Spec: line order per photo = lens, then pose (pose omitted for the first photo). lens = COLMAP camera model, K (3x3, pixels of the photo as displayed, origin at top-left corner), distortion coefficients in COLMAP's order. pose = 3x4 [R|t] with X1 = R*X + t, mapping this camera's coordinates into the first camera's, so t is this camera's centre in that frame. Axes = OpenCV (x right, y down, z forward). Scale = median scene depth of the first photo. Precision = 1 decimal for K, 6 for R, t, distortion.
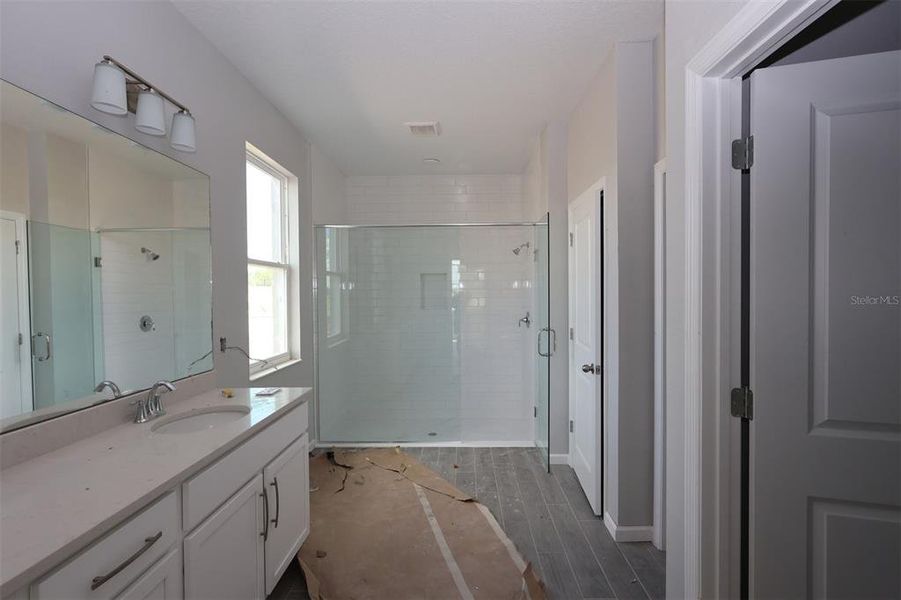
lens RADIAL K [[410.6, 0, 450.5], [0, 410.6, 300.0], [0, 0, 1]] dist [-0.016524, -0.000265]
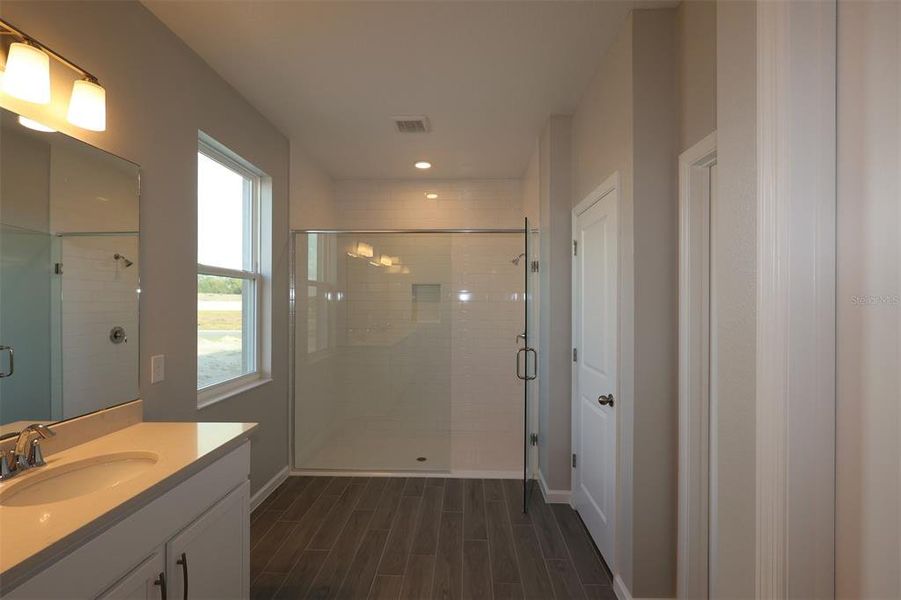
lens RADIAL K [[395.5, 0, 451.0], [0, 395.5, 302.8], [0, 0, 1]] dist [-0.014114, -0.000147]
pose [[0.999888, 0.010503, -0.010706, 0.037405], [-0.010682, 0.999802, -0.016796, -0.012452], [0.010527, 0.016909, 0.999802, 0.148330]]
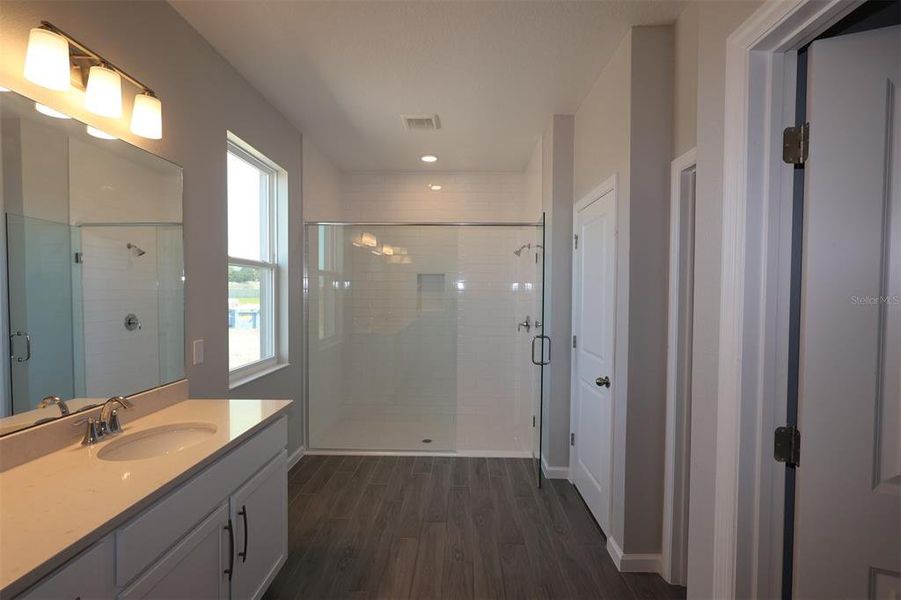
lens RADIAL K [[404.6, 0, 450.4], [0, 404.6, 302.7], [0, 0, 1]] dist [0.000284, -0.015355]
pose [[0.999888, 0.014943, -0.000040, 0.008143], [-0.014941, 0.999823, 0.011464, -0.013903], [0.000211, -0.011462, 0.999934, 0.068080]]
